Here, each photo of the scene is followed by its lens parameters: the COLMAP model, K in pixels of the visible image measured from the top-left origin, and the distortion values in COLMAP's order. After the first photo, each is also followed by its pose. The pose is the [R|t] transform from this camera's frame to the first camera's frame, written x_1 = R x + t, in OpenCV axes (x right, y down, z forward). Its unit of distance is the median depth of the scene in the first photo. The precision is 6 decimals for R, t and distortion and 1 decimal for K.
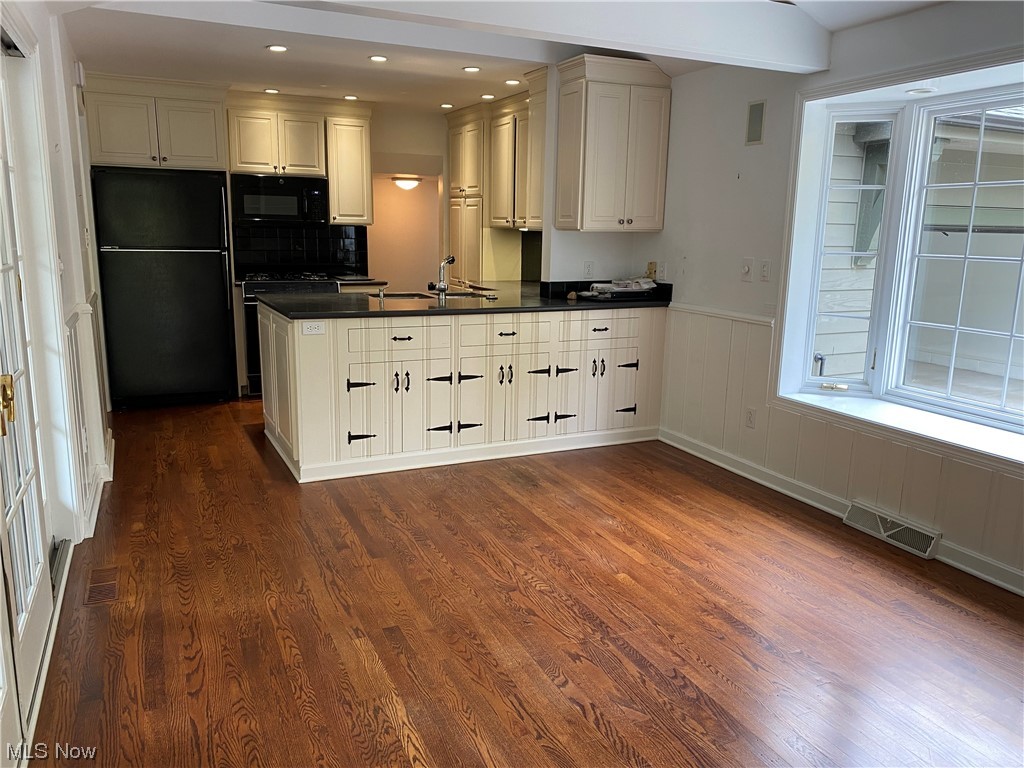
lens RADIAL K [[782.3, 0, 516.4], [0, 782.3, 377.7], [0, 0, 1]] dist [0.045485, -0.039121]
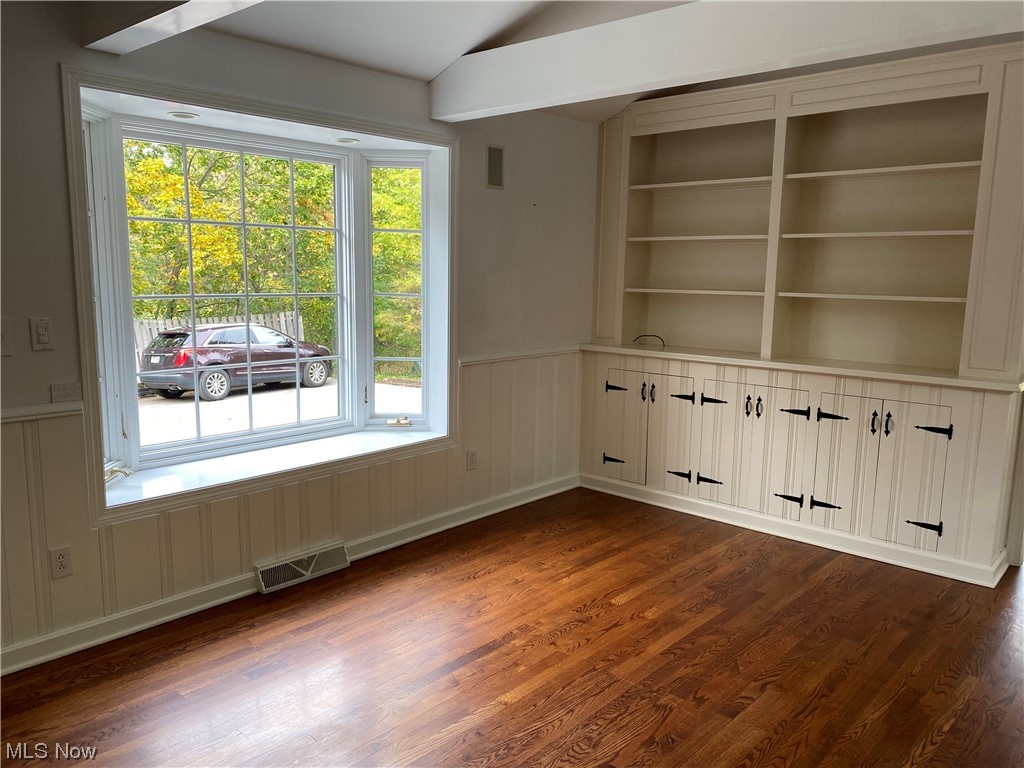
lens RADIAL K [[782.3, 0, 512.2], [0, 782.3, 385.3], [0, 0, 1]] dist [0.045485, -0.039121]
pose [[-0.389041, -0.160136, 0.907196, -0.278847], [0.155930, 0.959119, 0.236170, -0.125548], [-0.907928, 0.233339, -0.348166, 0.601544]]
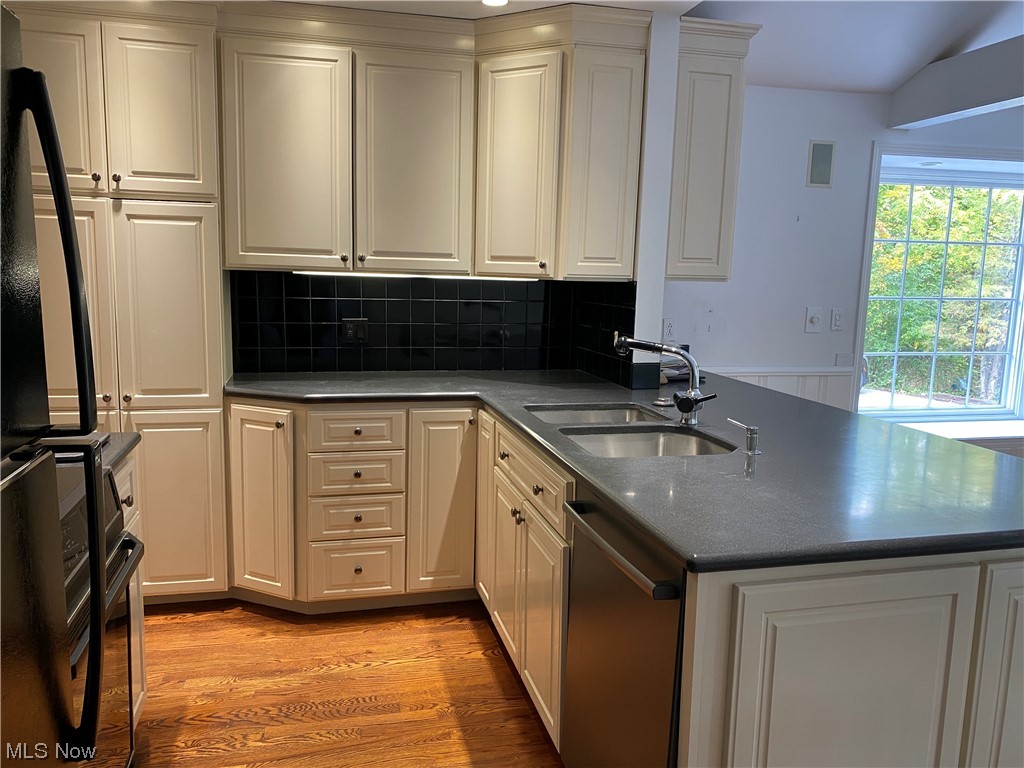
lens RADIAL K [[782.3, 0, 510.8], [0, 782.3, 382.6], [0, 0, 1]] dist [0.045485, -0.039121]
pose [[0.213346, -0.156720, 0.964325, -0.480739], [0.170846, 0.977825, 0.121116, -0.165308], [-0.961923, 0.138912, 0.235390, 0.793687]]
